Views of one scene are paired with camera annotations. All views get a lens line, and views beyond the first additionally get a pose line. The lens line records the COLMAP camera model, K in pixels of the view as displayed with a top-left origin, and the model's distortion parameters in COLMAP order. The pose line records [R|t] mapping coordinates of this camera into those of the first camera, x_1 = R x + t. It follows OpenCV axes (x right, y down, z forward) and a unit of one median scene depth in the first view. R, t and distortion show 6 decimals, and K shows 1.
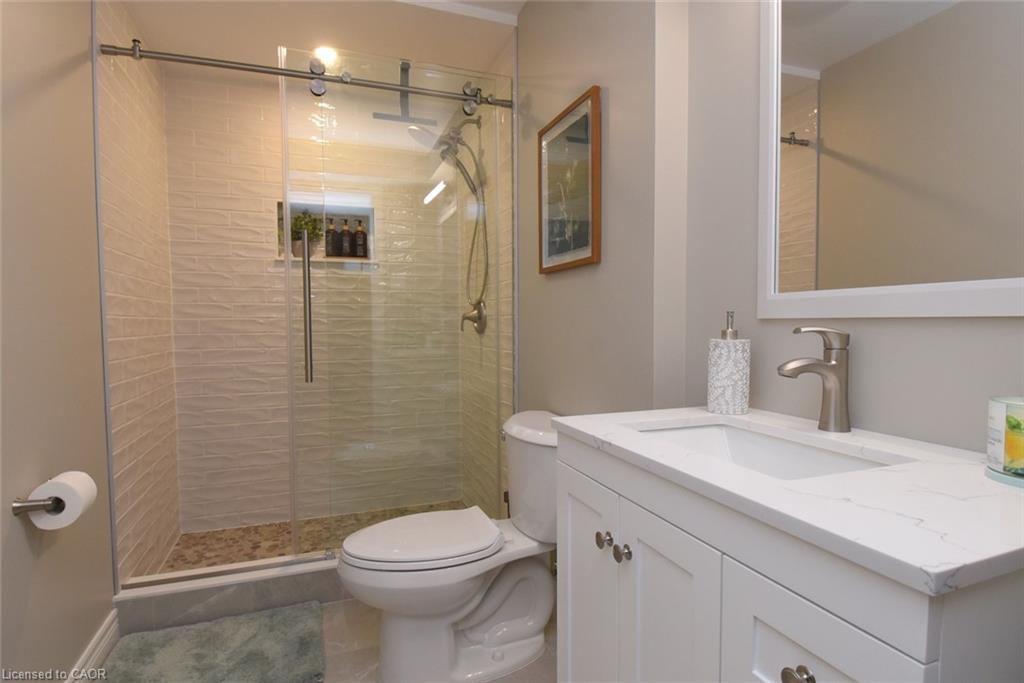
lens RADIAL K [[537.8, 0, 515.1], [0, 537.8, 337.8], [0, 0, 1]] dist [-0.017915, -0.000281]
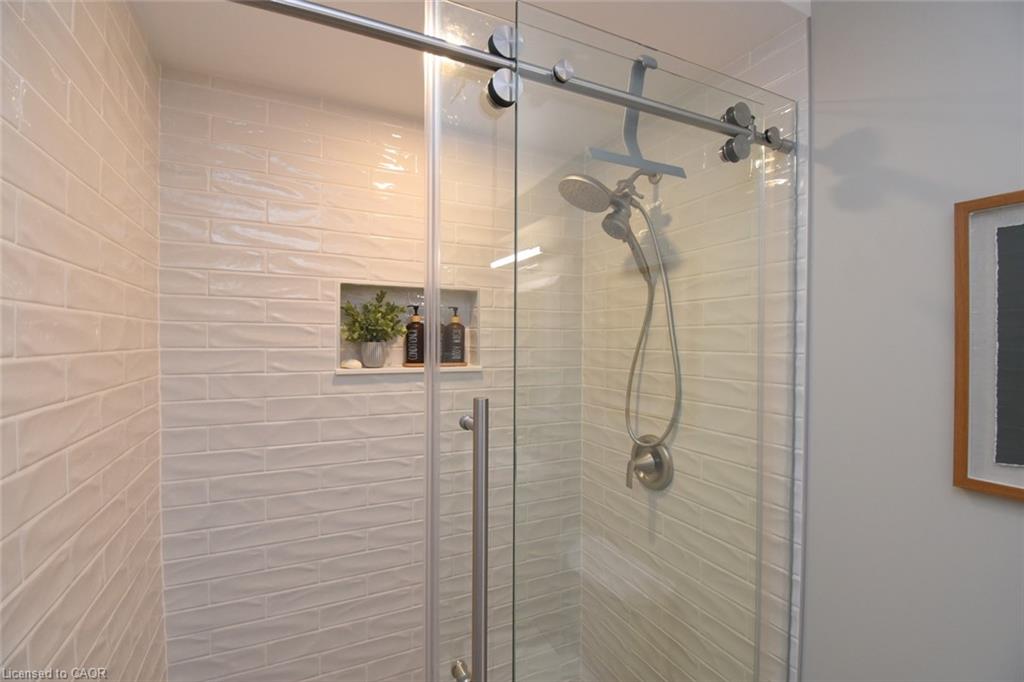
lens RADIAL K [[453.5, 0, 506.5], [0, 453.5, 342.6], [0, 0, 1]] dist [0.020331, -0.027123]
pose [[0.996689, 0.011616, 0.080479, -0.290620], [-0.008479, 0.999195, -0.039212, -0.163945], [-0.080869, 0.038400, 0.995985, 0.446540]]
